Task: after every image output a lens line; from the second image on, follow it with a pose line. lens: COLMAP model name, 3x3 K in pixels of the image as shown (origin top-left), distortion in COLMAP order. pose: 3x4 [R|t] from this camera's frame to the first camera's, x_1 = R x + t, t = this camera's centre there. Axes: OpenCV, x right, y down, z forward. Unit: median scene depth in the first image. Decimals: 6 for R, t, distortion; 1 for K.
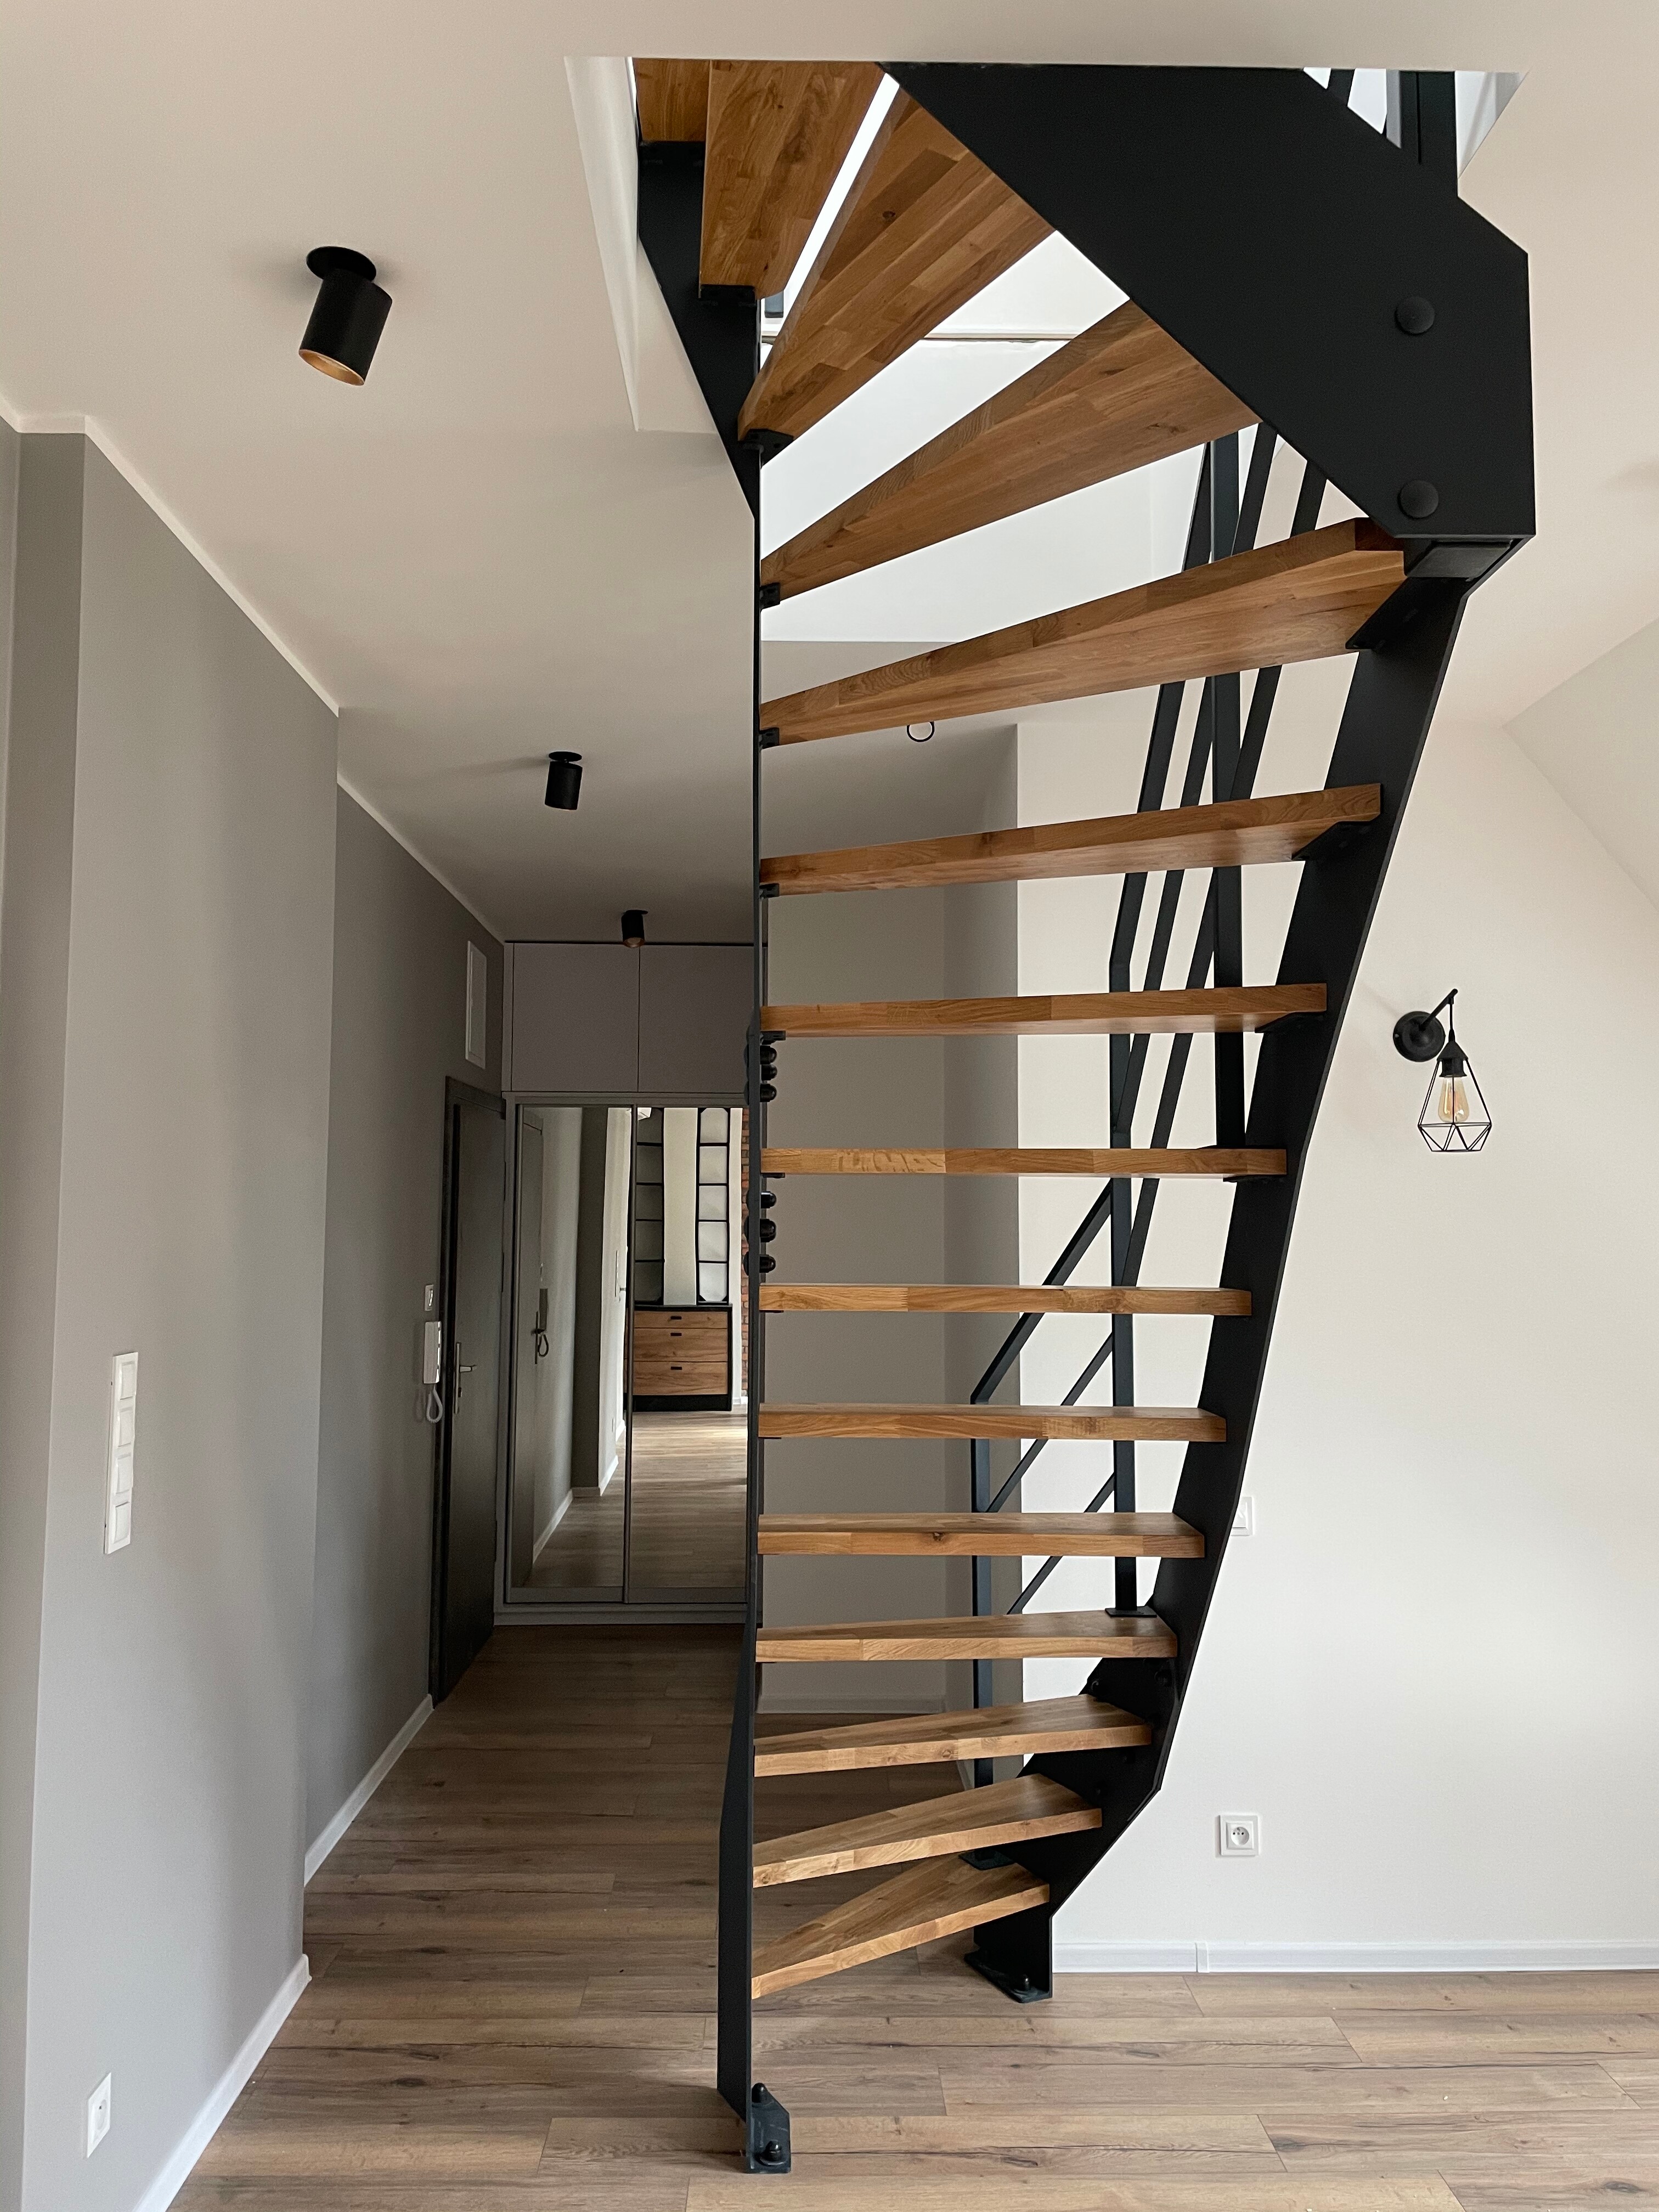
lens RADIAL K [[1661.2, 0, 823.4], [0, 1661.2, 1108.7], [0, 0, 1]] dist [0.086758, -0.114157]
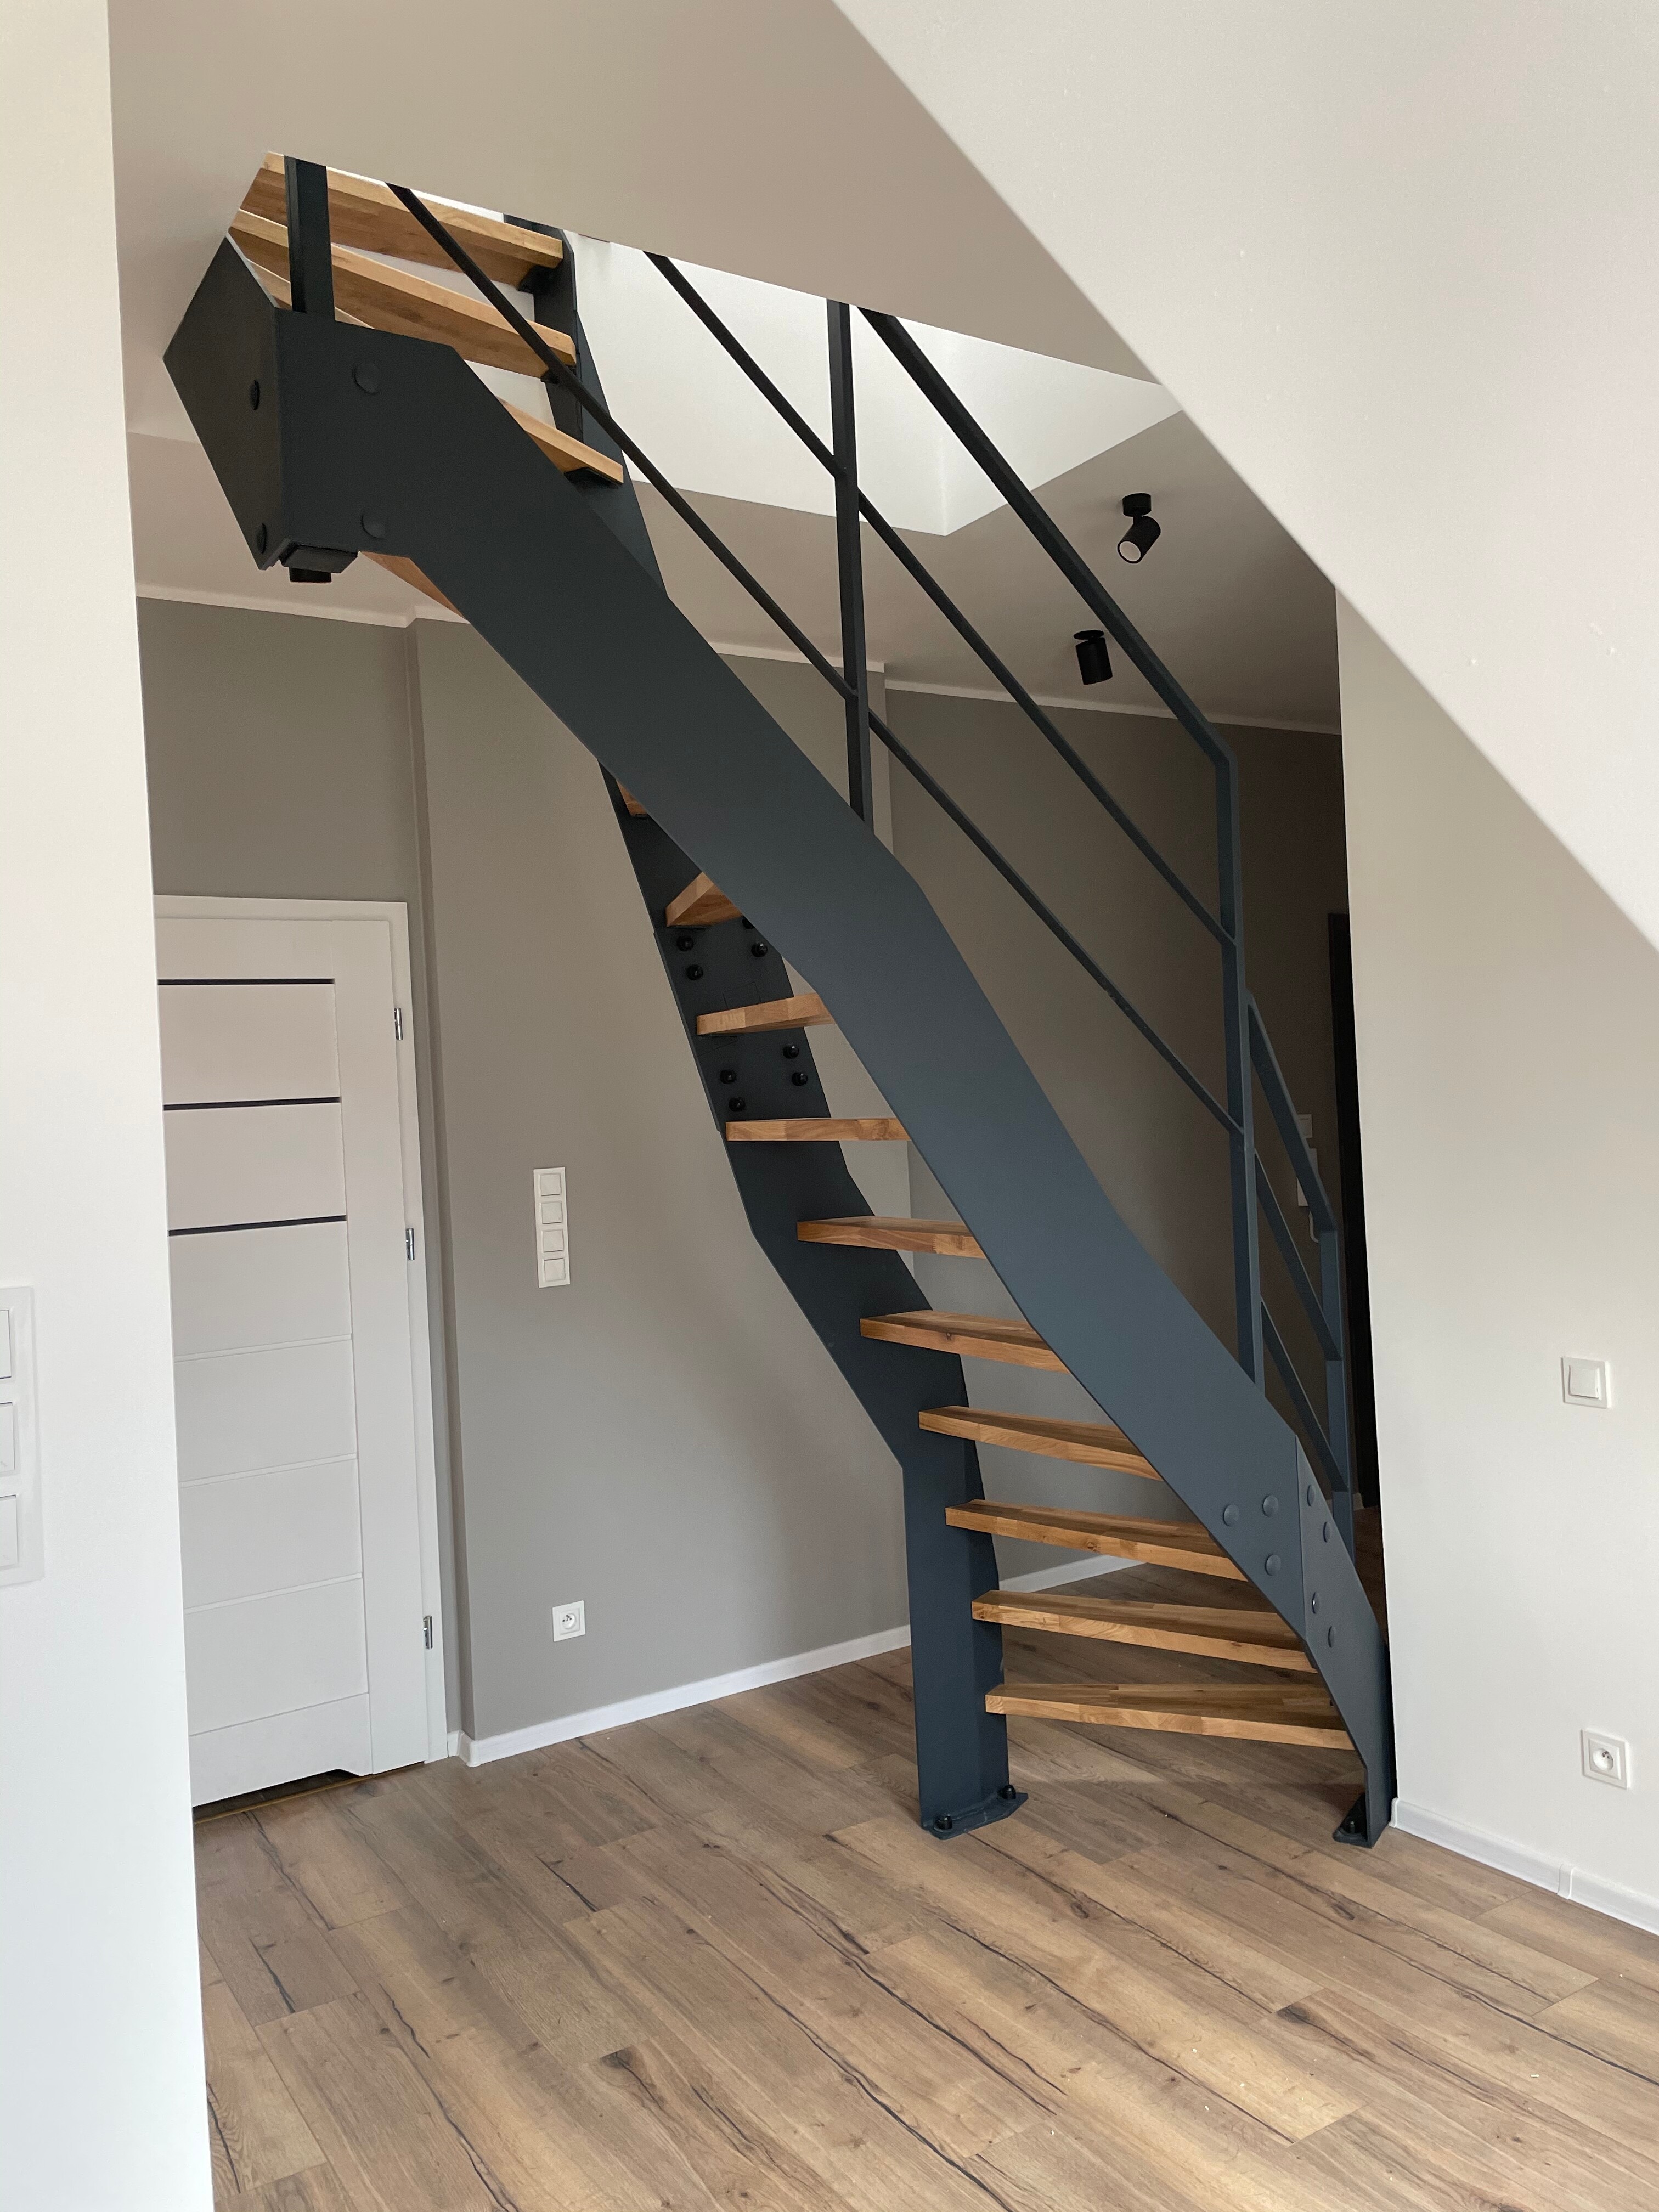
lens RADIAL K [[1661.2, 0, 823.4], [0, 1661.2, 1108.7], [0, 0, 1]] dist [0.086758, -0.114157]
pose [[0.520962, -0.021185, -0.853317, 0.892595], [0.109976, 0.993026, 0.042489, 0.041378], [0.846466, -0.115980, 0.519658, 0.326137]]
